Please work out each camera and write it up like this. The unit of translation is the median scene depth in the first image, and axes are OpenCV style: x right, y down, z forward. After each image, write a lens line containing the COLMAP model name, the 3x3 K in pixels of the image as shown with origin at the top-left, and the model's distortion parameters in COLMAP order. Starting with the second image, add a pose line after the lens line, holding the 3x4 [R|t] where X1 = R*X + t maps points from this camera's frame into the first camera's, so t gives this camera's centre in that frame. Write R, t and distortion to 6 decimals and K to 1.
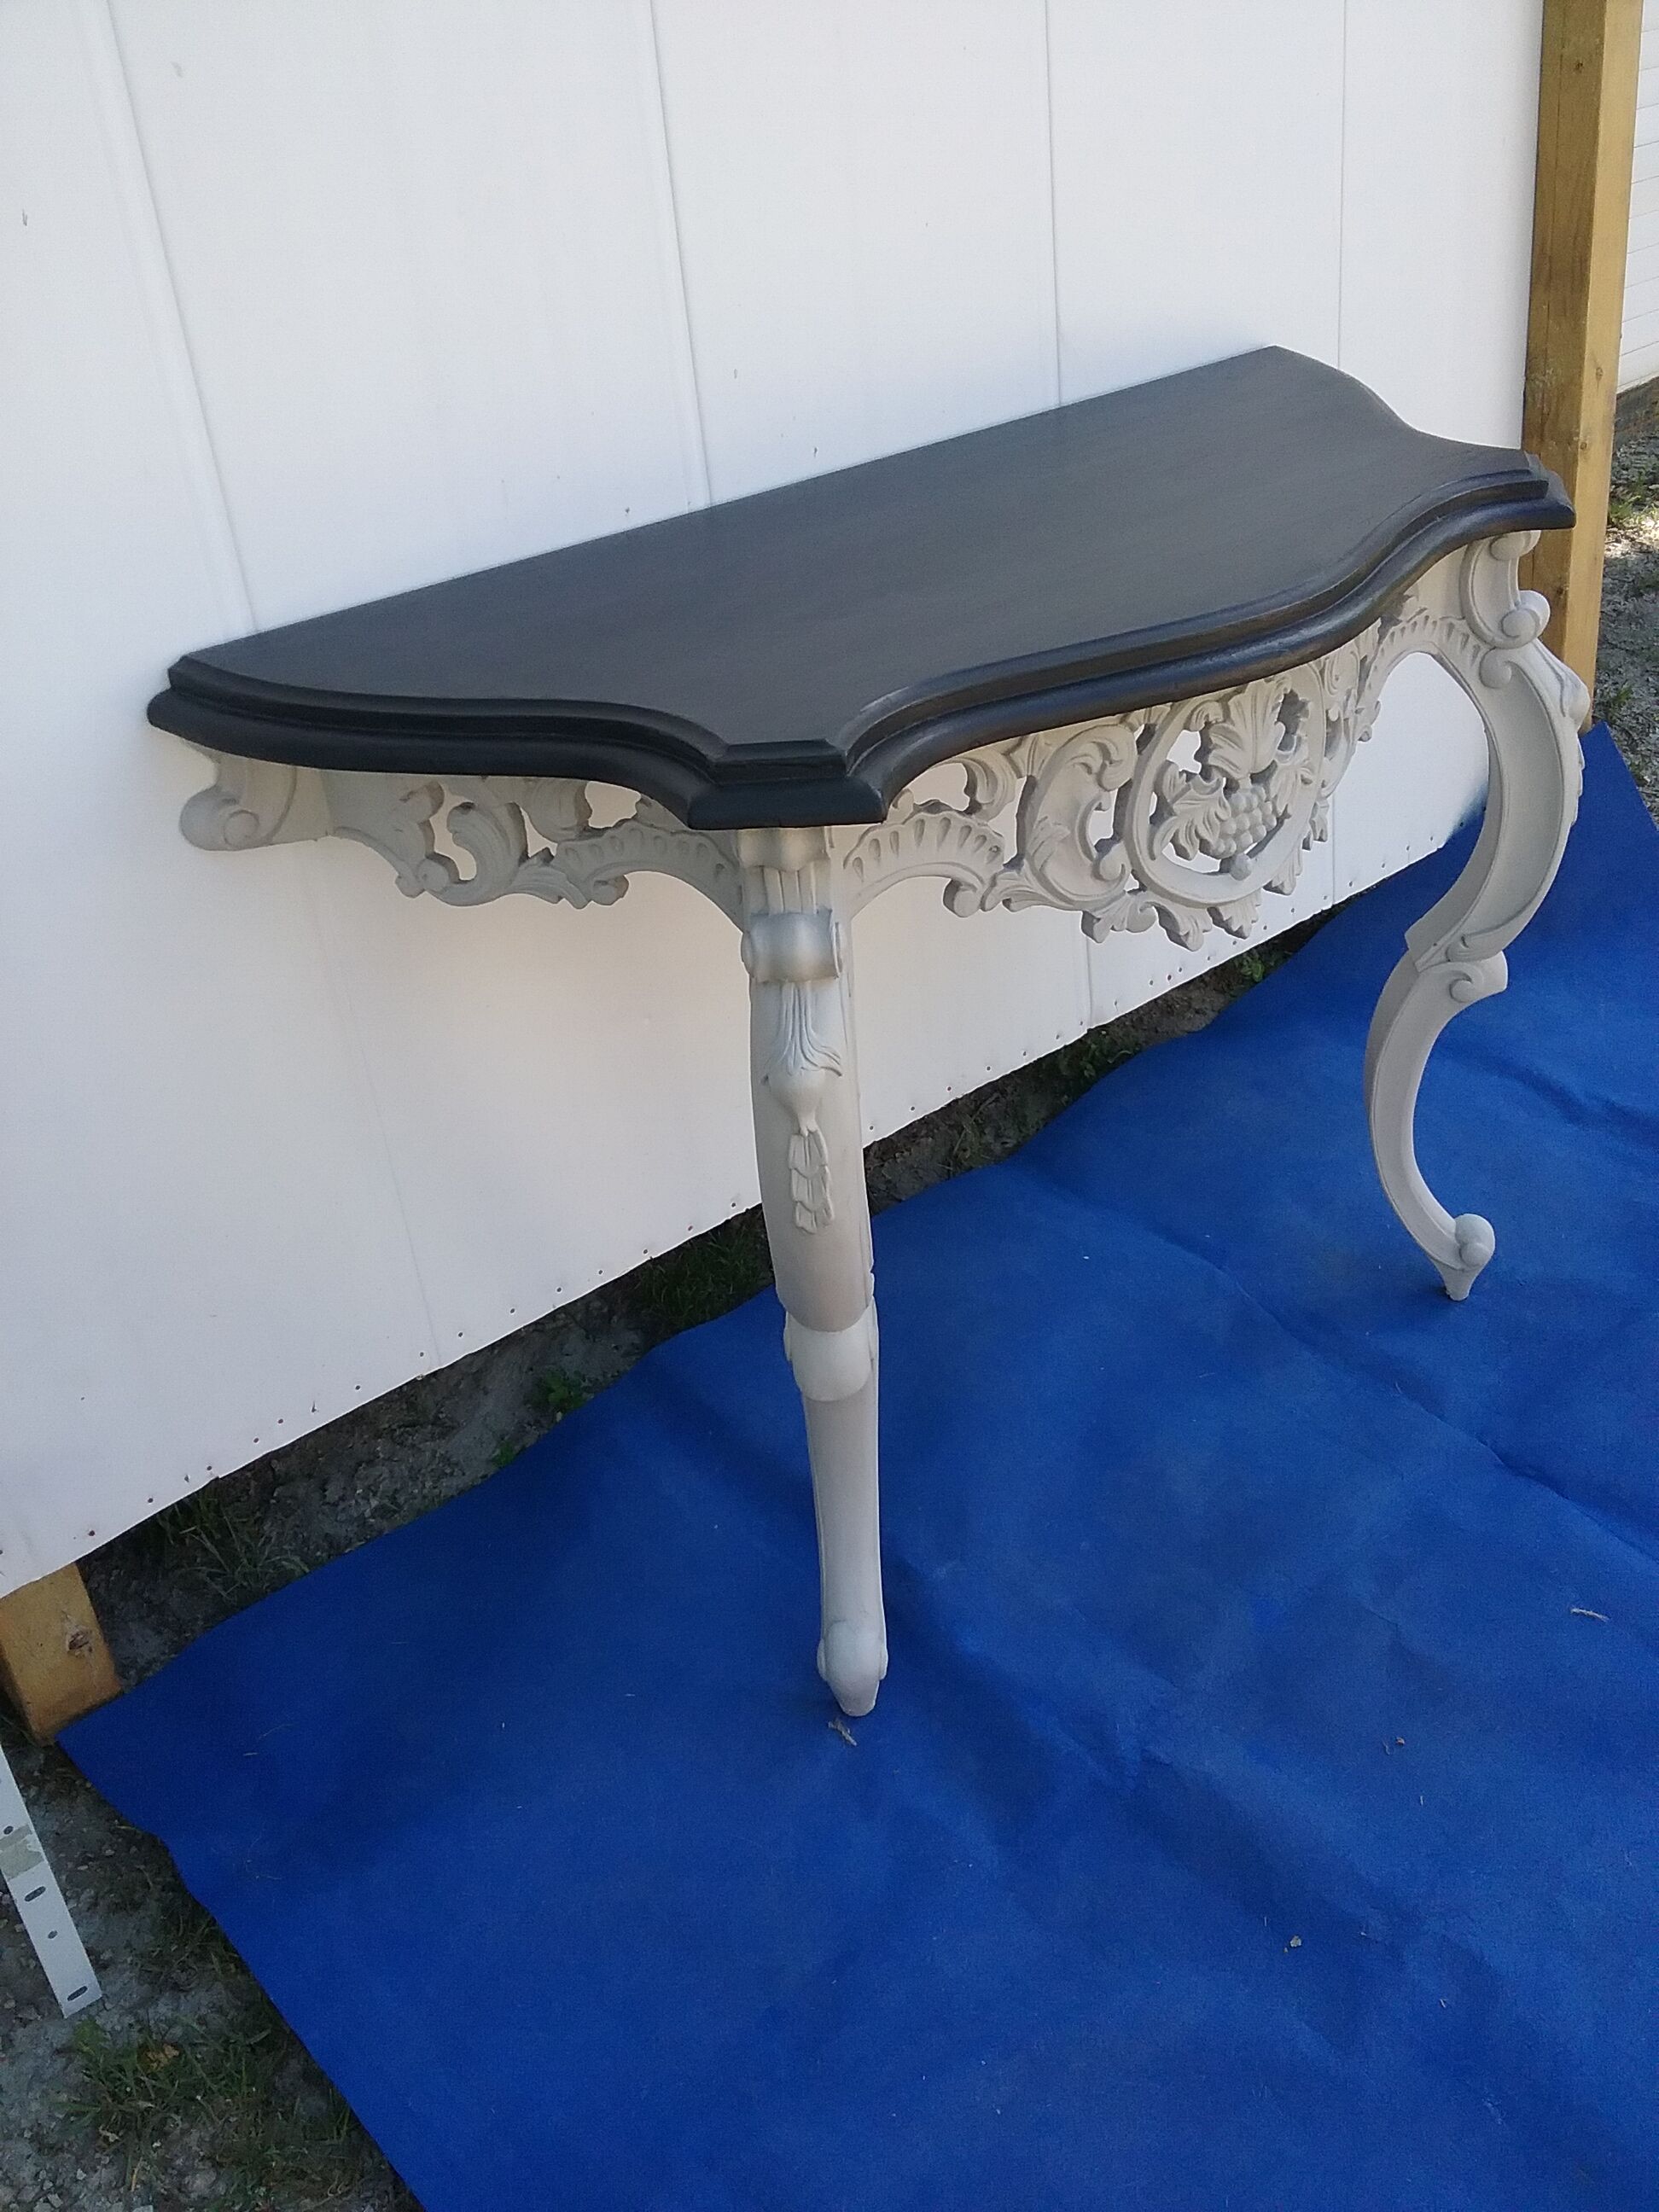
lens RADIAL K [[2008.7, 0, 829.5], [0, 2008.7, 1106.0], [0, 0, 1]] dist [0.093345, -0.183796]
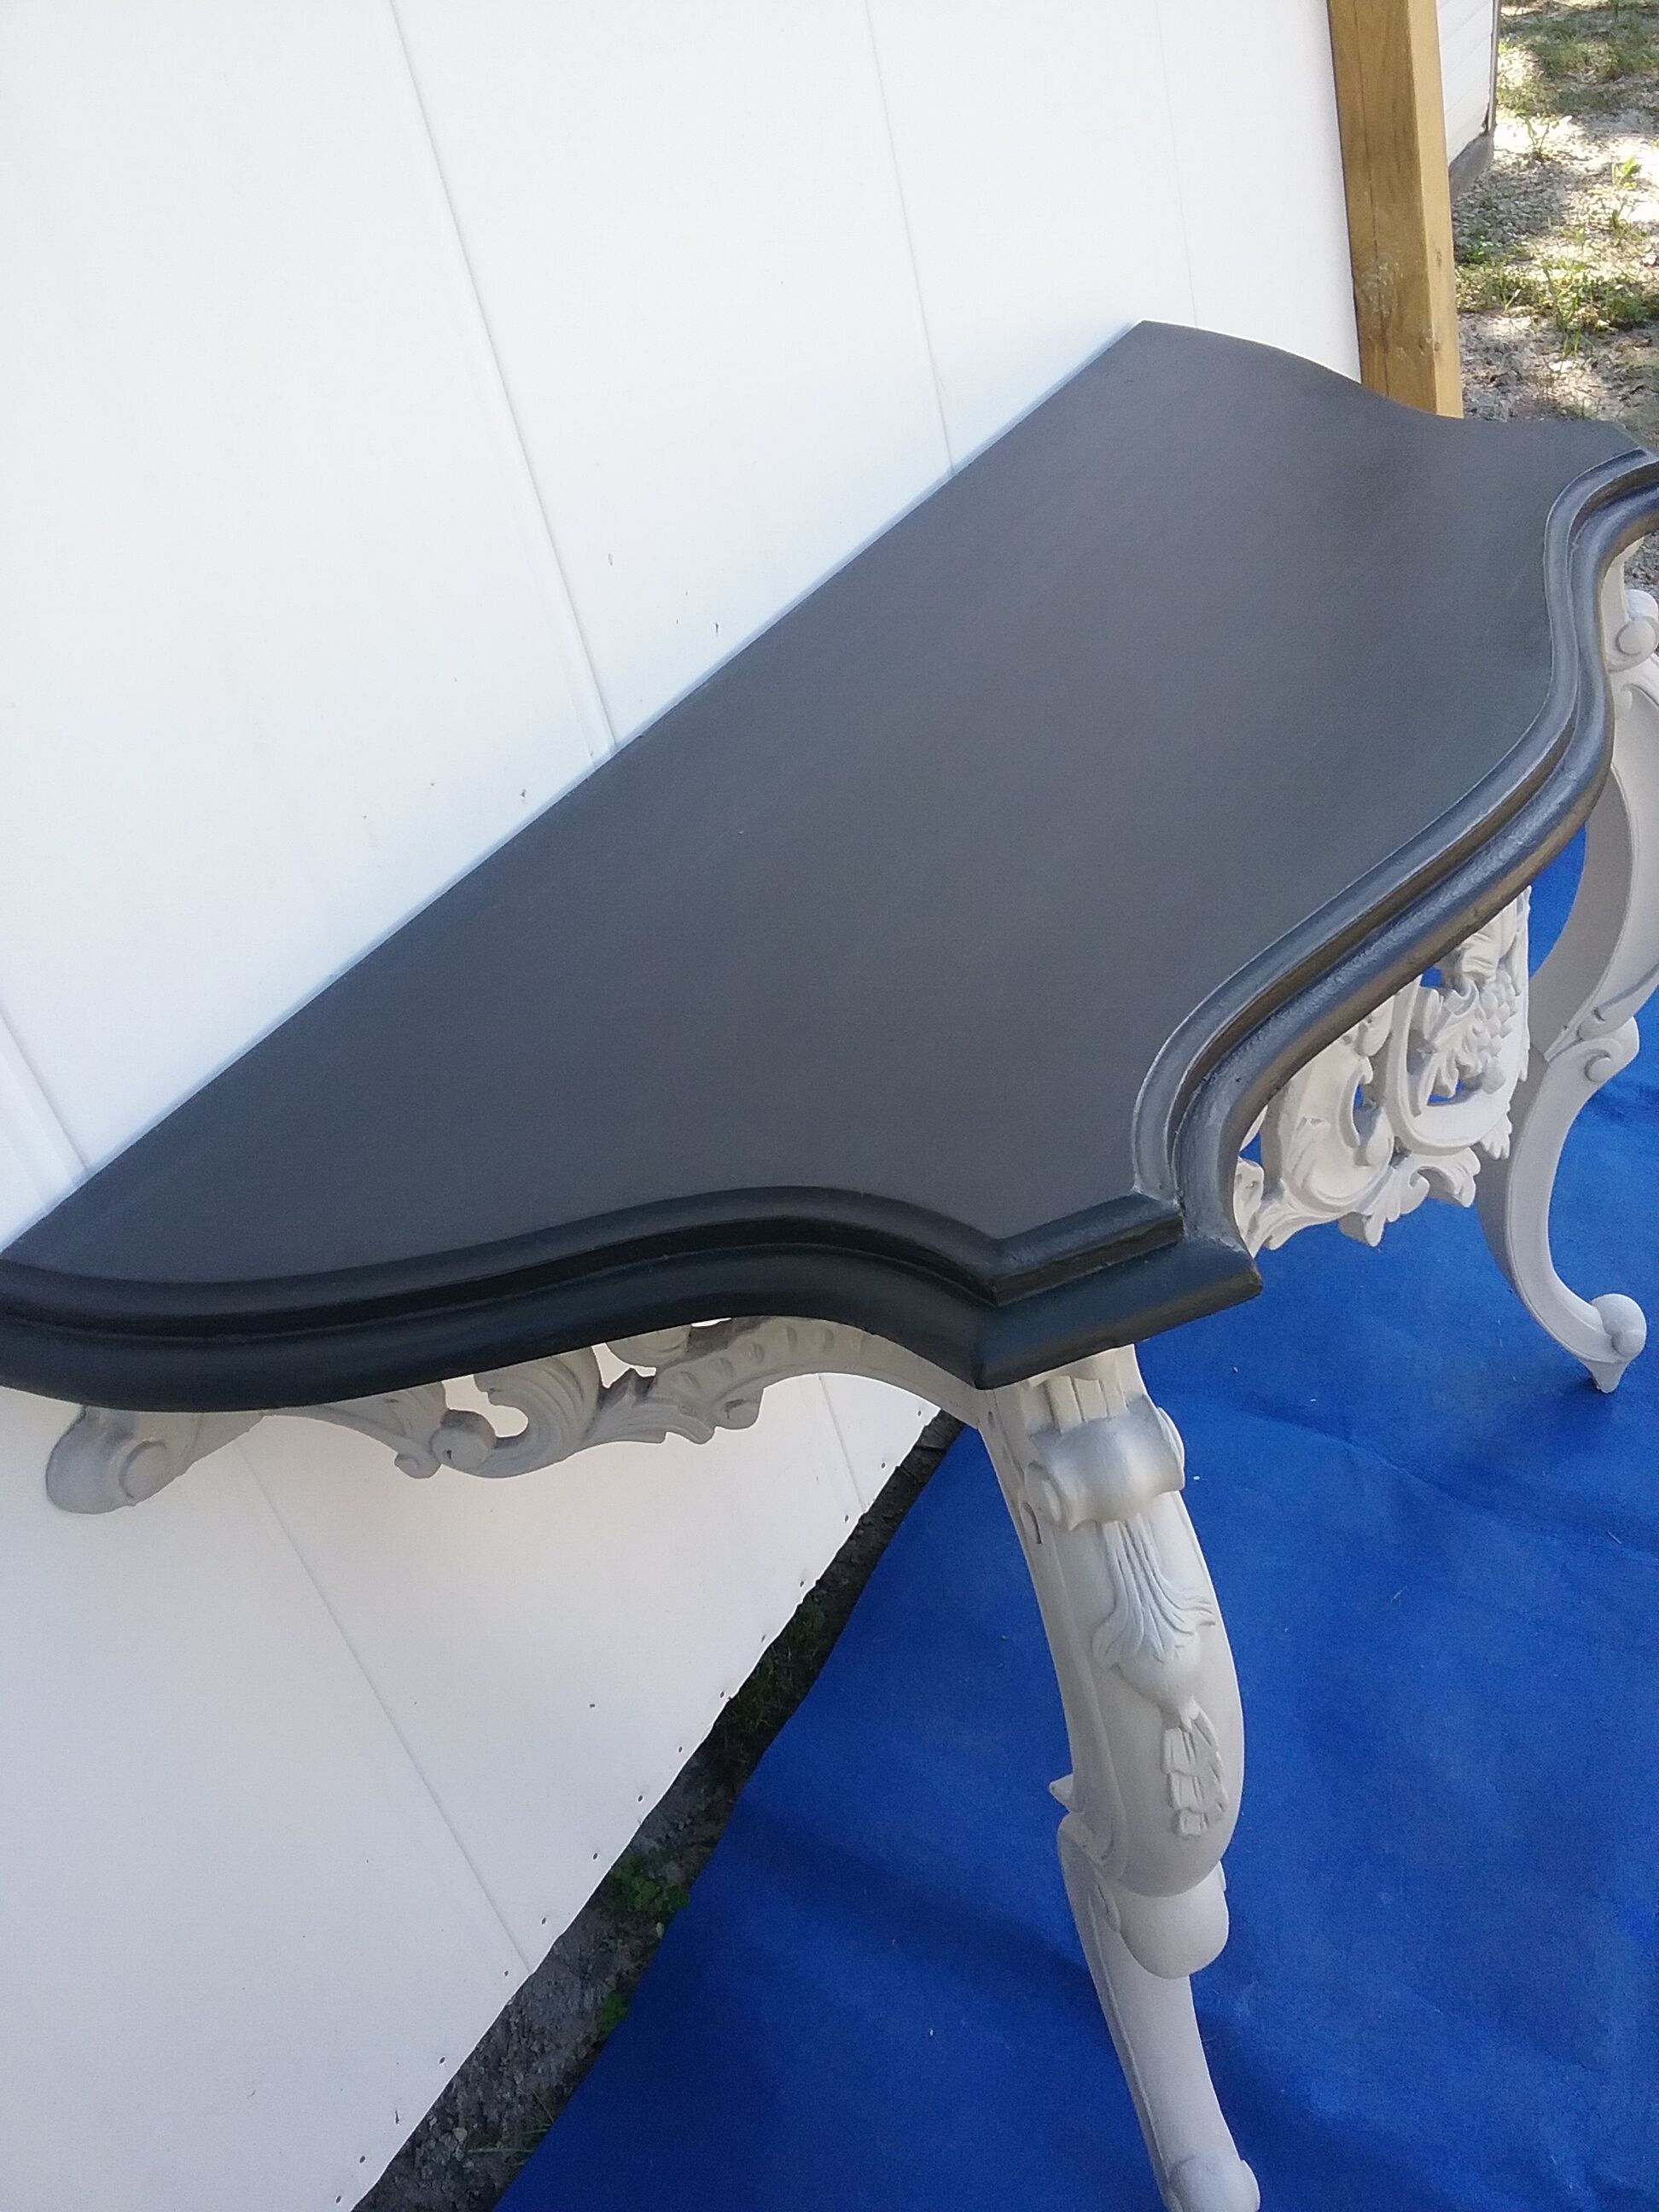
lens RADIAL K [[2031.5, 0, 817.3], [0, 2031.5, 1107.4], [0, 0, 1]] dist [0.072382, -0.180475]
pose [[0.945872, -0.270172, 0.179814, -0.152562], [0.260753, 0.962522, 0.074564, -0.208375], [-0.193221, -0.023641, 0.980870, 0.288164]]
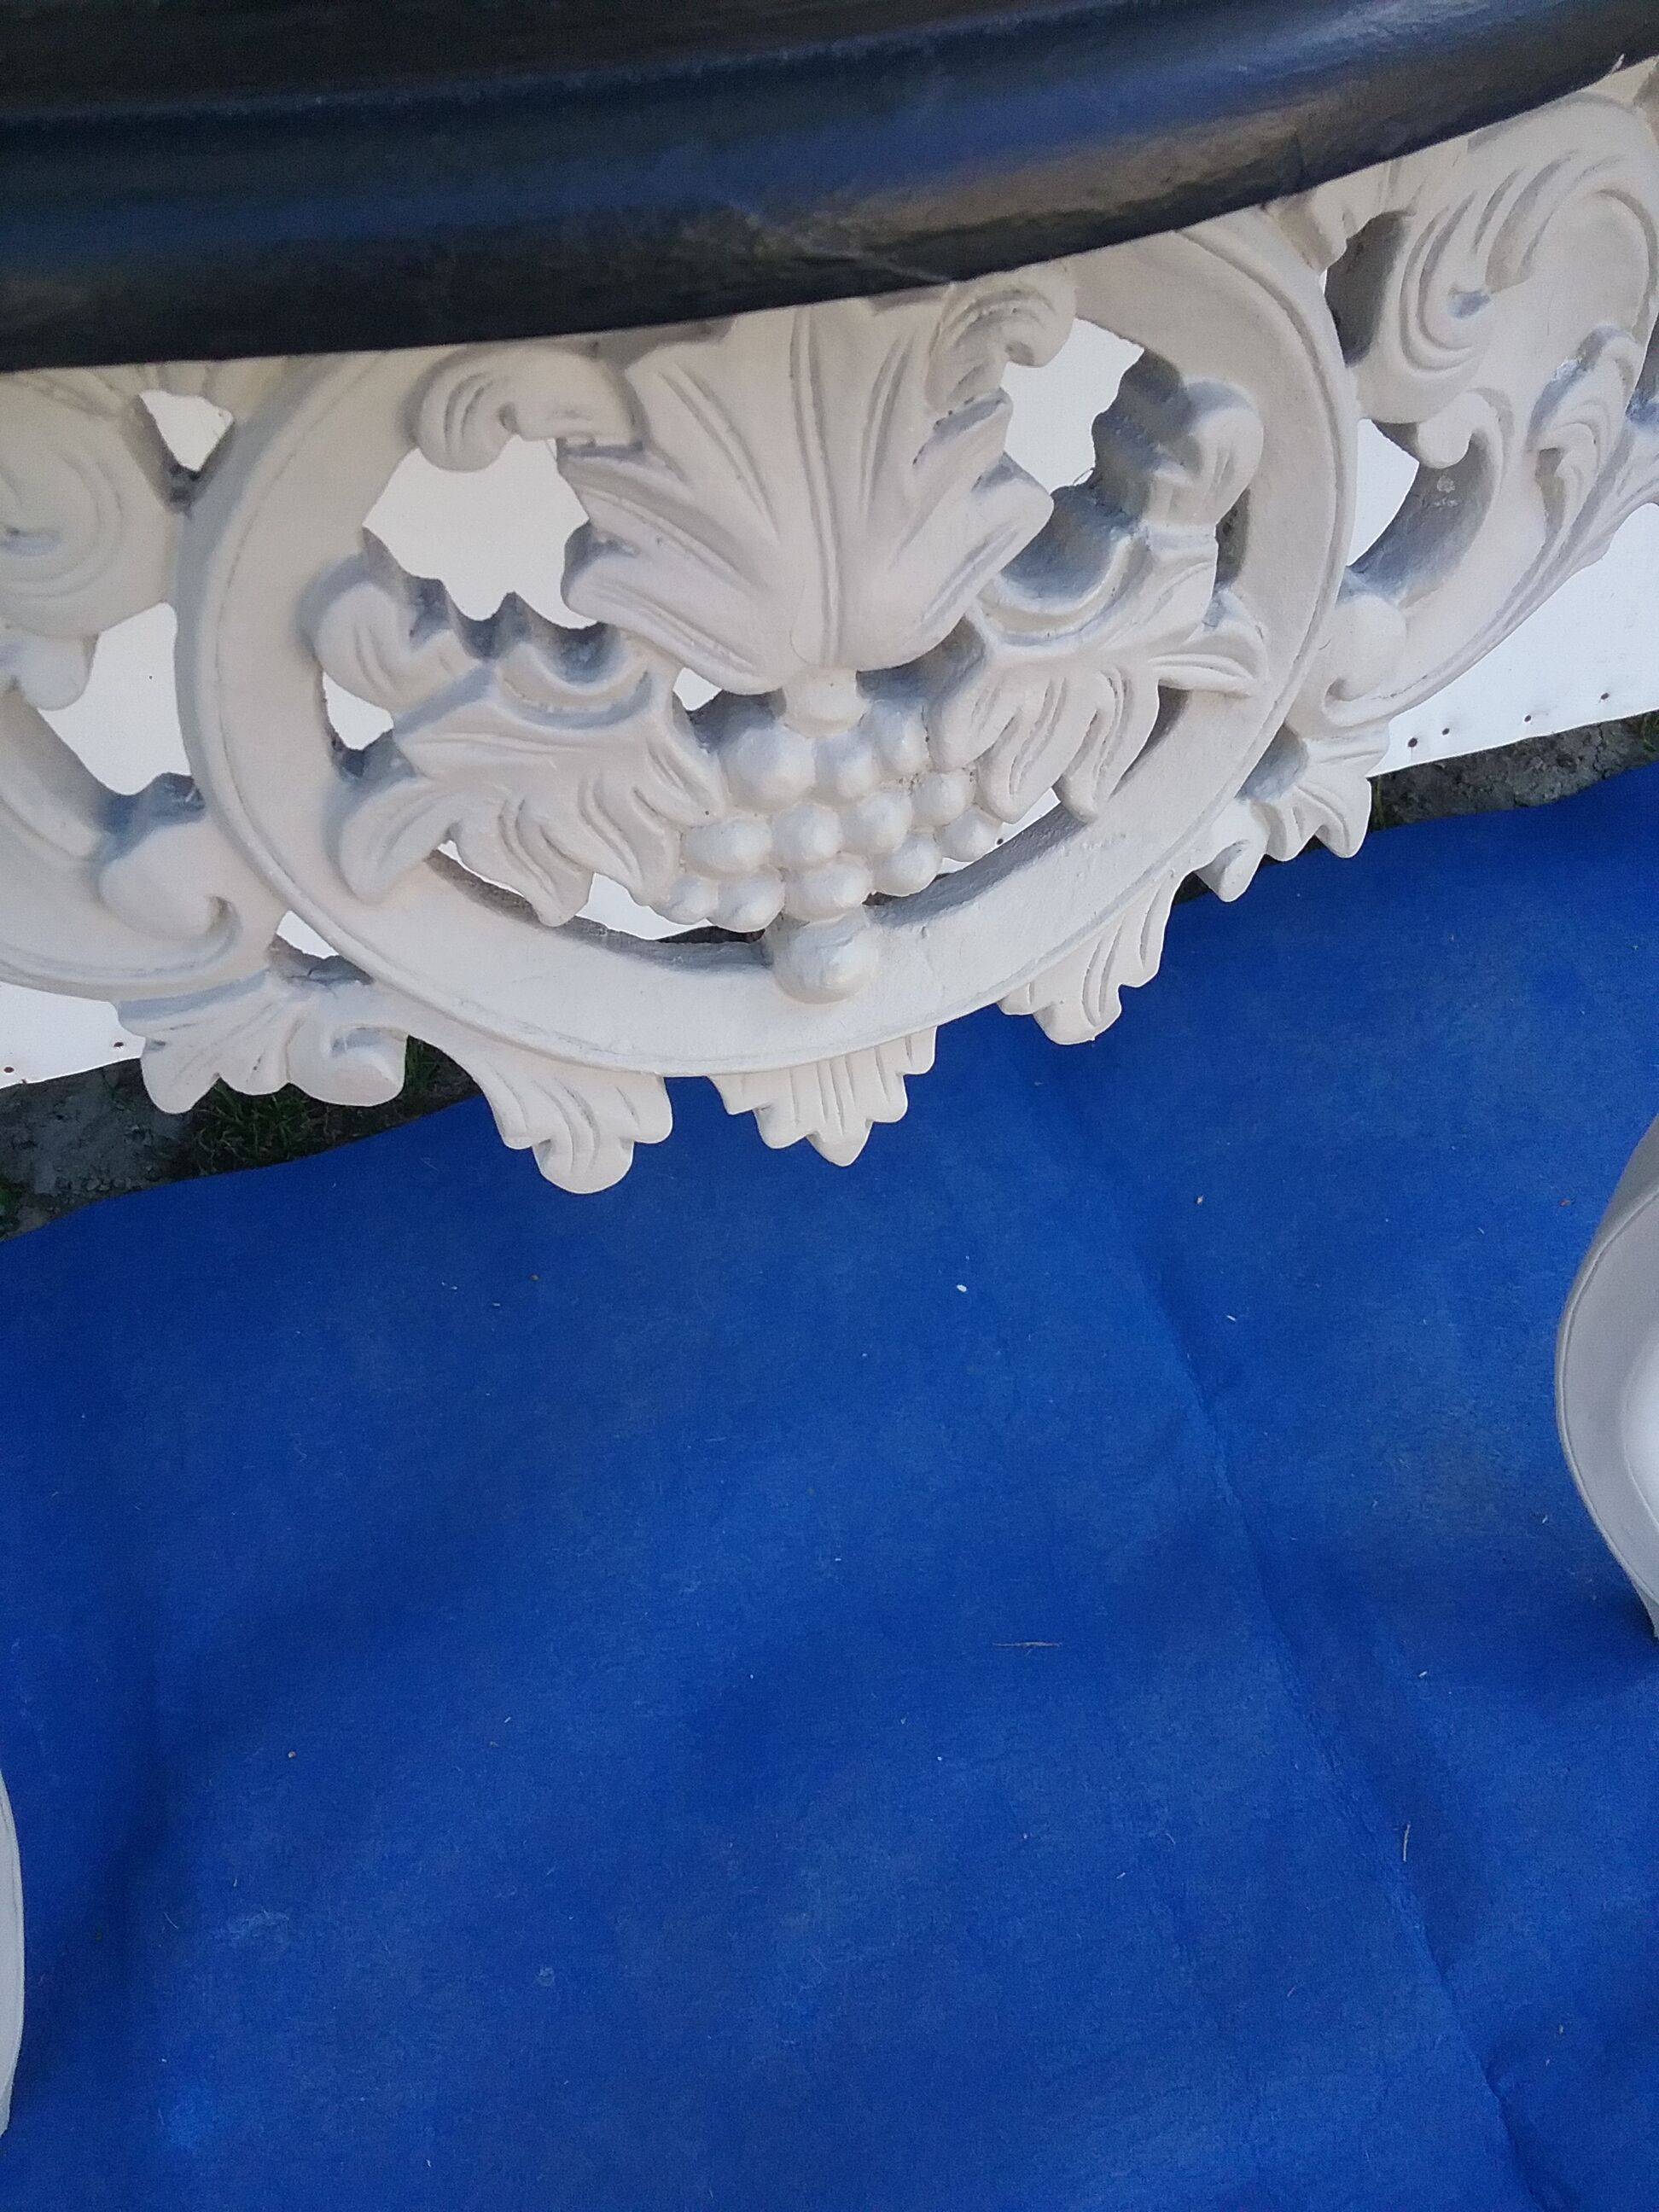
lens RADIAL K [[2027.1, 0, 860.6], [0, 2027.1, 1114.4], [0, 0, 1]] dist [0.096537, -0.216437]
pose [[0.914725, 0.338495, -0.220678, 0.251502], [-0.237132, 0.891882, 0.385118, -0.188102], [0.327179, -0.299947, 0.896095, 0.688134]]
